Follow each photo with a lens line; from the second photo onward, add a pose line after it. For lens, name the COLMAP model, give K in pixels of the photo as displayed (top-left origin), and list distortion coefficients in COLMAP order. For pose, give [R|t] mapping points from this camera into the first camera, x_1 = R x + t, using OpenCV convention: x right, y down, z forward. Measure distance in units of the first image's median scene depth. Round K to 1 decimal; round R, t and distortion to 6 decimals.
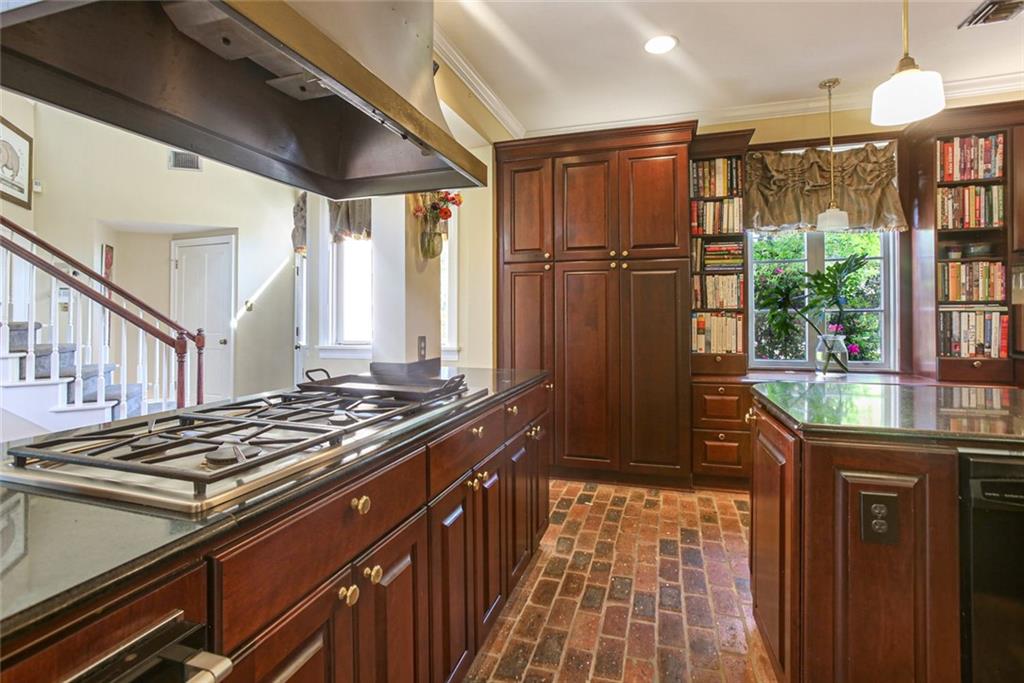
lens RADIAL K [[472.2, 0, 519.7], [0, 472.2, 309.6], [0, 0, 1]] dist [-0.029533, 0.014917]
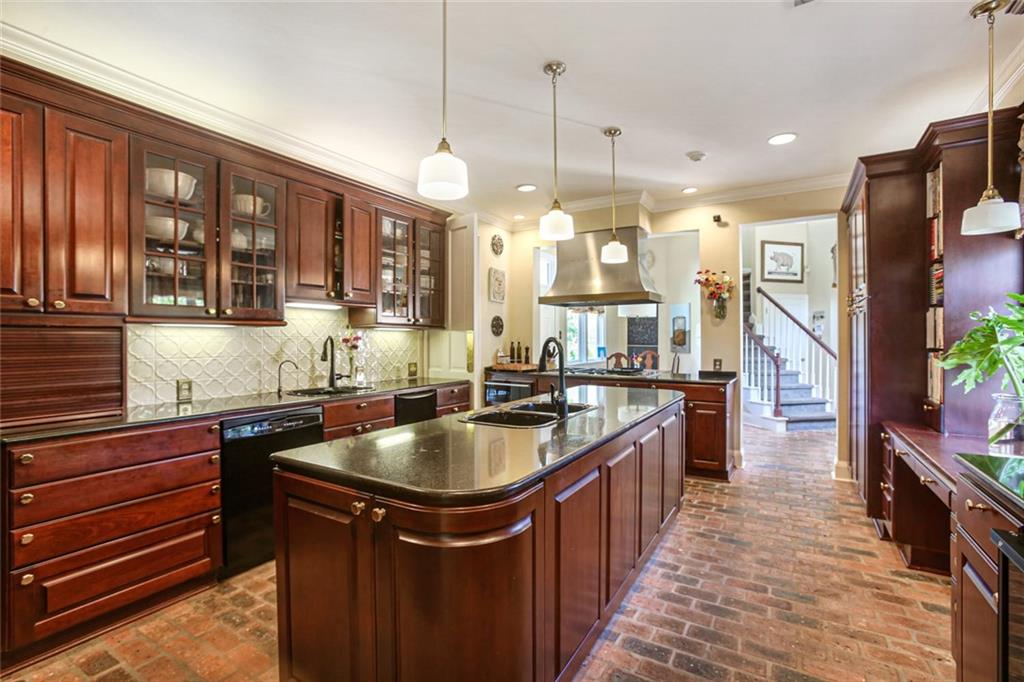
lens RADIAL K [[472.2, 0, 512.5], [0, 472.2, 338.2], [0, 0, 1]] dist [-0.029533, 0.014917]
pose [[-0.235309, 0.004476, -0.971910, 1.352076], [0.018649, 0.999826, 0.000089, -0.032678], [0.971742, -0.018104, -0.235352, 0.458335]]
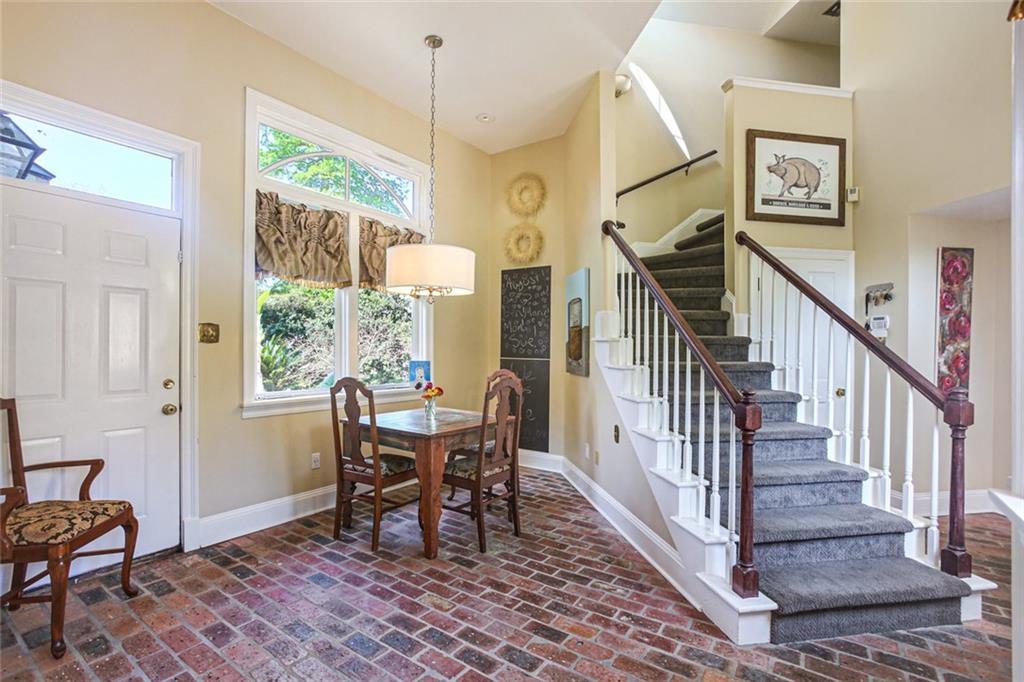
lens RADIAL K [[472.2, 0, 514.8], [0, 472.2, 346.4], [0, 0, 1]] dist [-0.029533, 0.014917]
pose [[-0.302008, 0.001248, -0.953305, -0.117461], [0.009729, 0.999951, -0.001773, -0.007021], [0.953256, -0.009810, -0.302005, 0.961454]]
